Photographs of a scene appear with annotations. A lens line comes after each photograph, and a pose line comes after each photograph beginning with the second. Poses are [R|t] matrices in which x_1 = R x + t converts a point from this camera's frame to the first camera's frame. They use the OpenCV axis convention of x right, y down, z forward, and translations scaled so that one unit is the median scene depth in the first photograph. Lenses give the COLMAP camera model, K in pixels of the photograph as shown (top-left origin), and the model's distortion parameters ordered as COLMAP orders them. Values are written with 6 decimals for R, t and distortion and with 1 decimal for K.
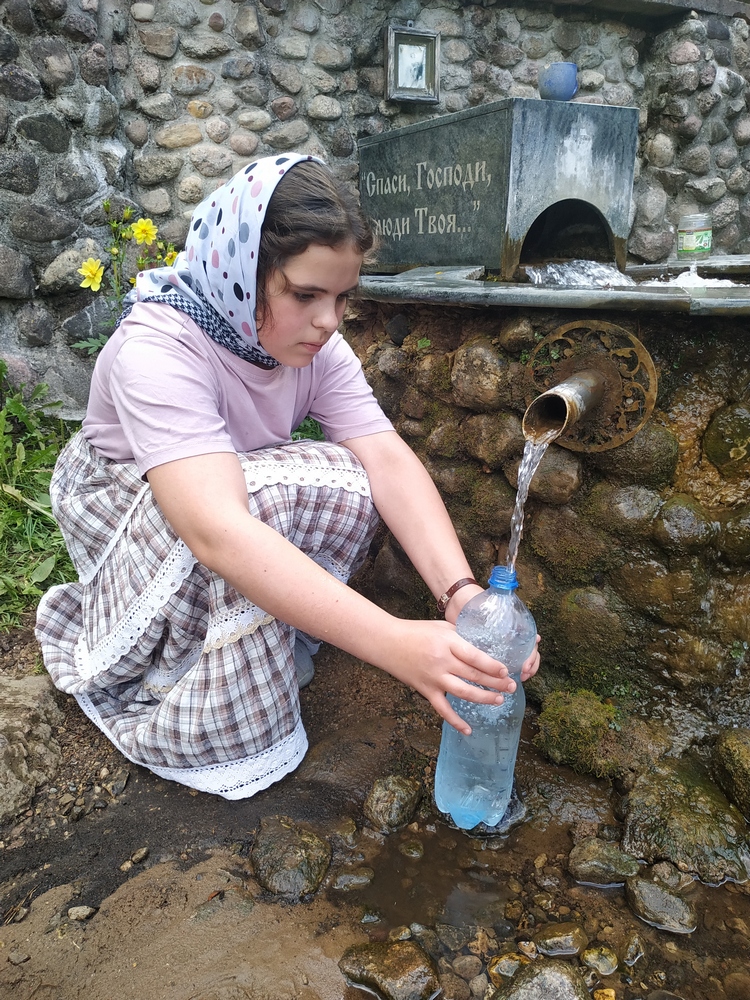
lens RADIAL K [[715.8, 0, 375.9], [0, 715.8, 499.9], [0, 0, 1]] dist [-0.003408, -0.000071]
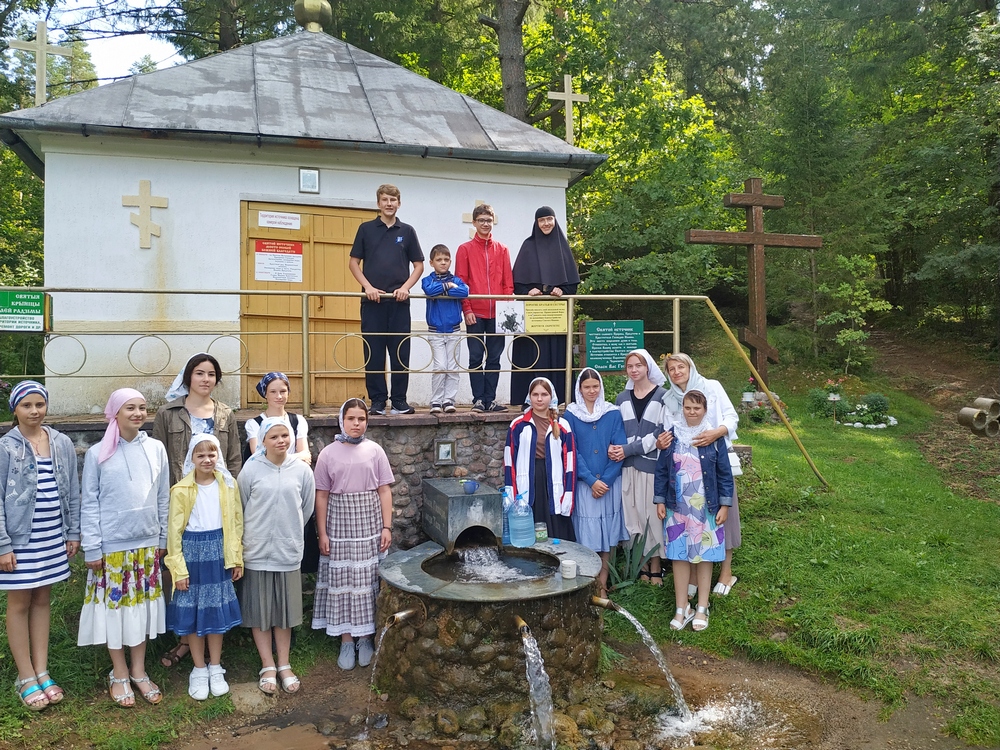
lens RADIAL K [[715.8, 0, 499.3], [0, 715.8, 374.6], [0, 0, 1]] dist [-0.003408, -0.000071]
pose [[0.988315, 0.006109, -0.152302, 0.647214], [-0.054477, 0.947358, -0.315507, -0.083264], [0.142357, 0.320117, 0.936621, -1.477035]]
